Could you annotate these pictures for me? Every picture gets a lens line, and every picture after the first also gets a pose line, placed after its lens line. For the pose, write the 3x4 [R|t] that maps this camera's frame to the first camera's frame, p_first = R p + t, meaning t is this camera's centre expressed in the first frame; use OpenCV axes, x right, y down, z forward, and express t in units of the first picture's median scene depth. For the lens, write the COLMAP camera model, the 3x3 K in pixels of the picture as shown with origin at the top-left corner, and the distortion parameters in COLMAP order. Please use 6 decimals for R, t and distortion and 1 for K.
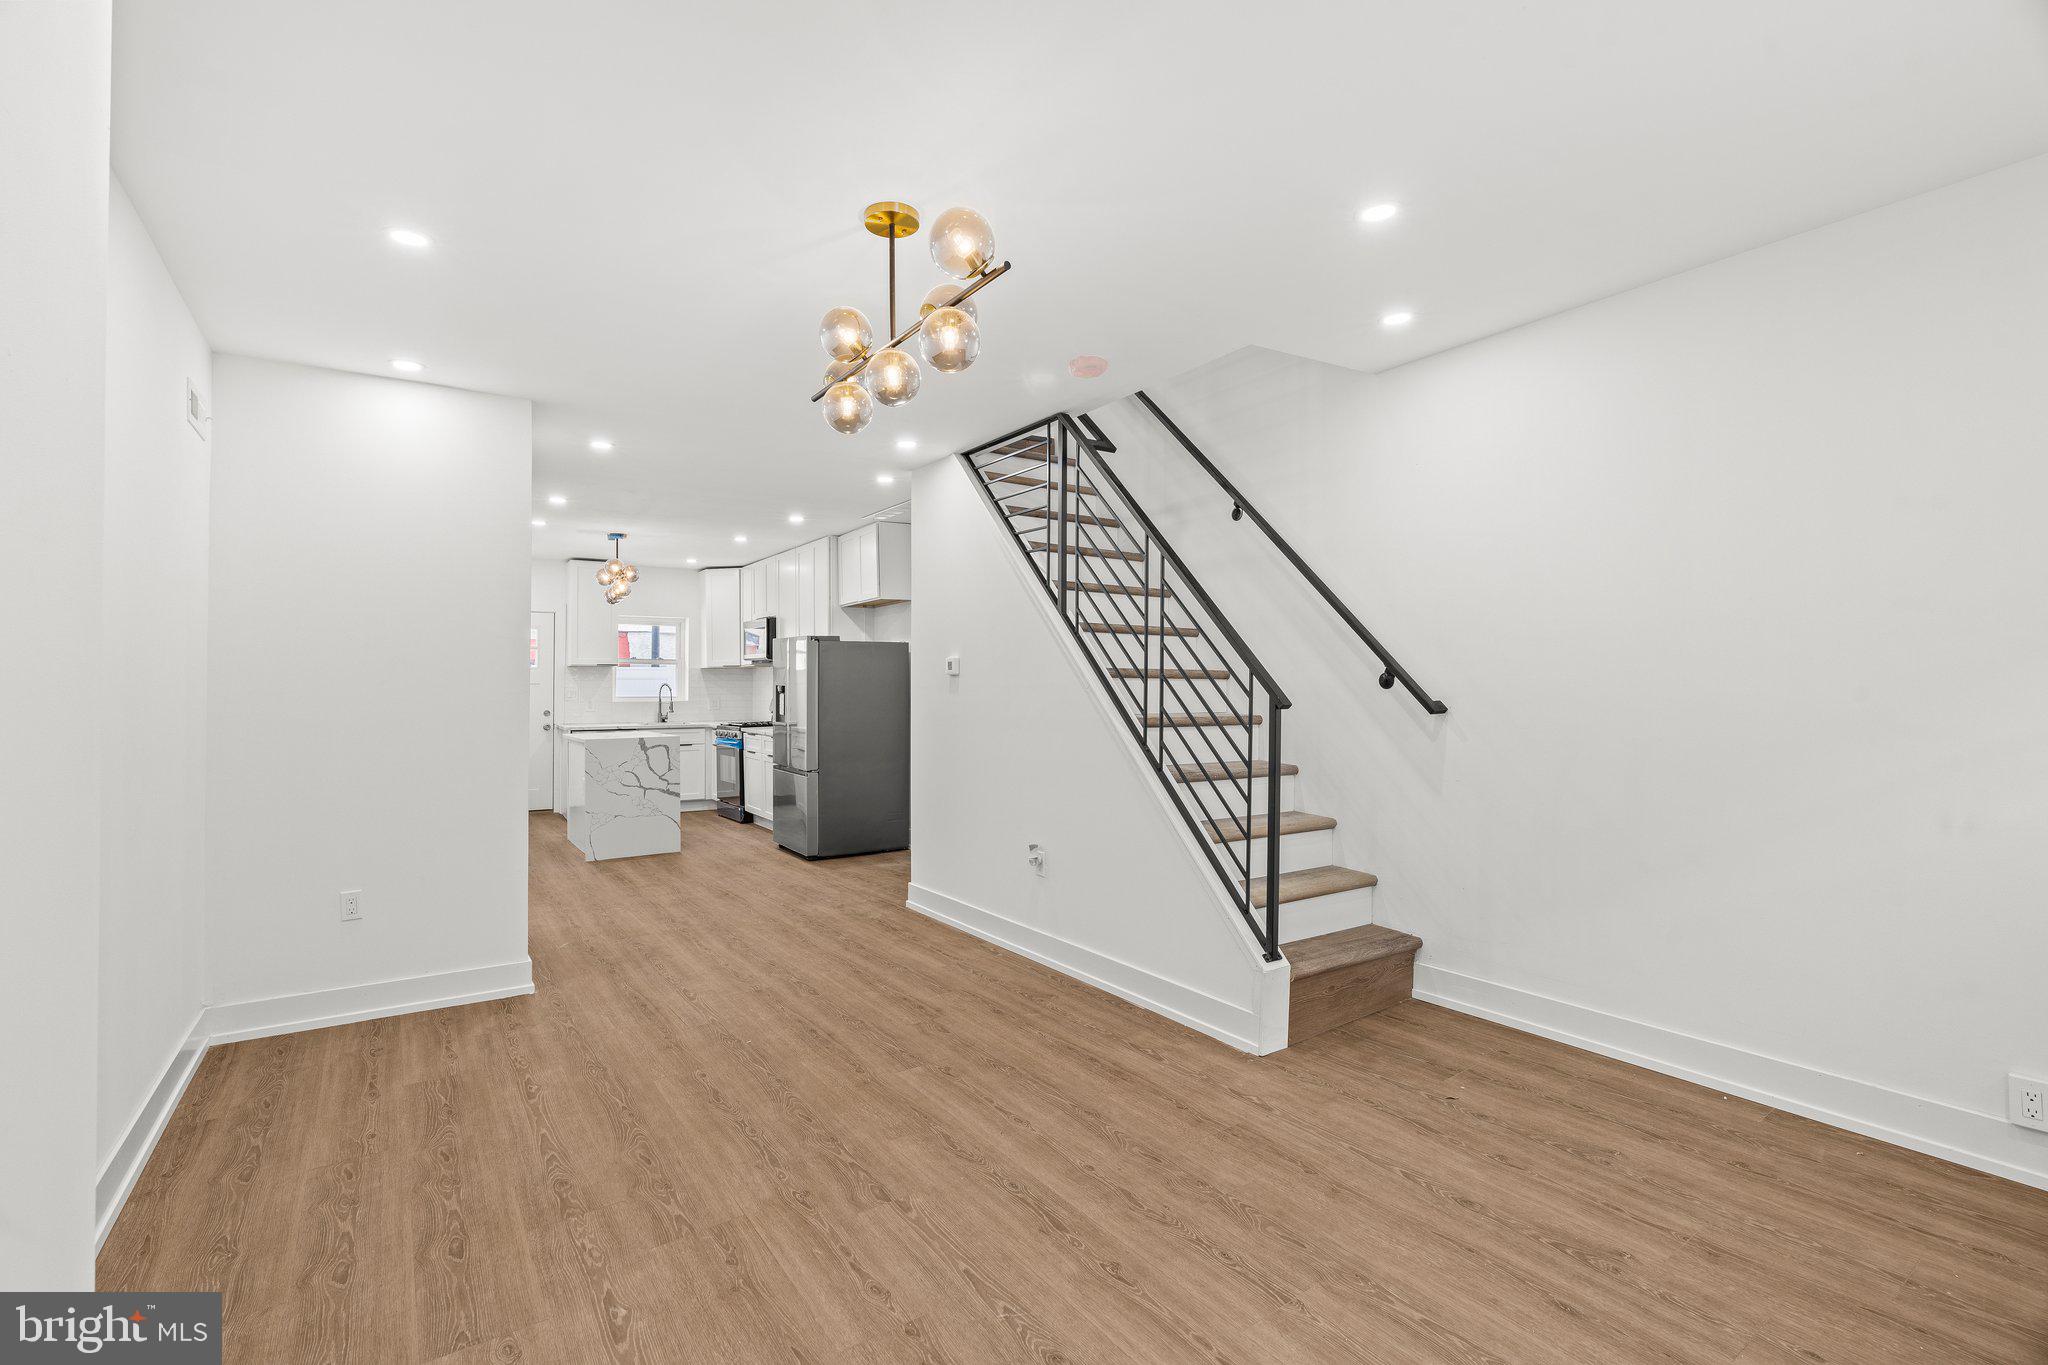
lens RADIAL K [[914.7, 0, 1002.9], [0, 914.7, 688.7], [0, 0, 1]] dist [-0.009713, 0.003612]
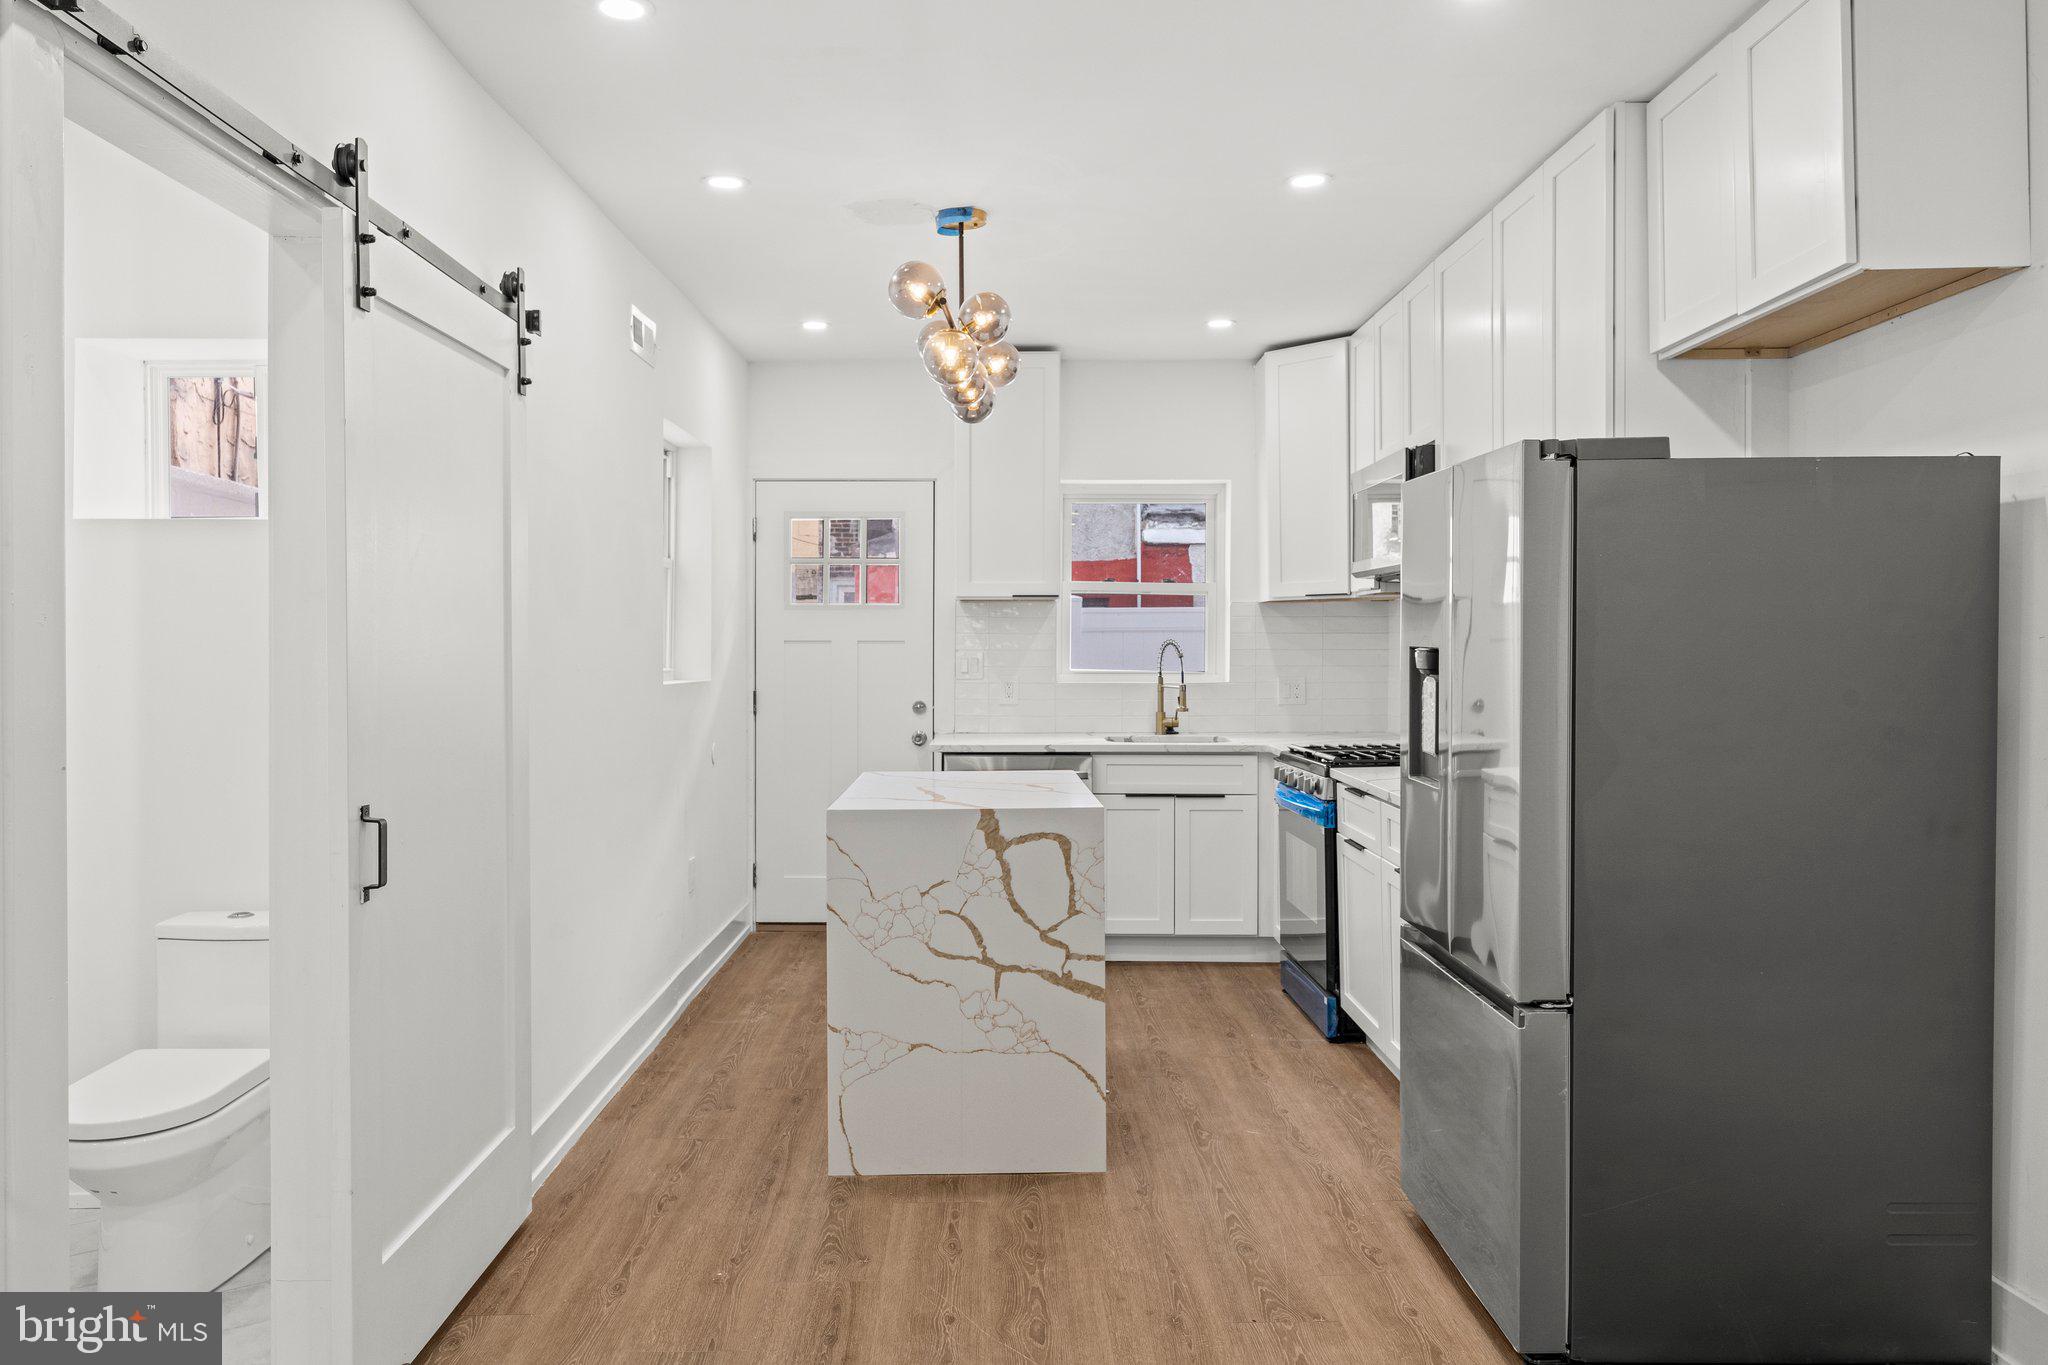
lens RADIAL K [[1402.7, 0, 1001.8], [0, 1402.7, 657.6], [0, 0, 1]] dist [-0.009016, -0.003796]
pose [[0.837948, 0.004103, -0.545735, -0.264583], [-0.000093, 0.999973, 0.007375, -0.007530], [0.545750, -0.006129, 0.837925, 1.278068]]
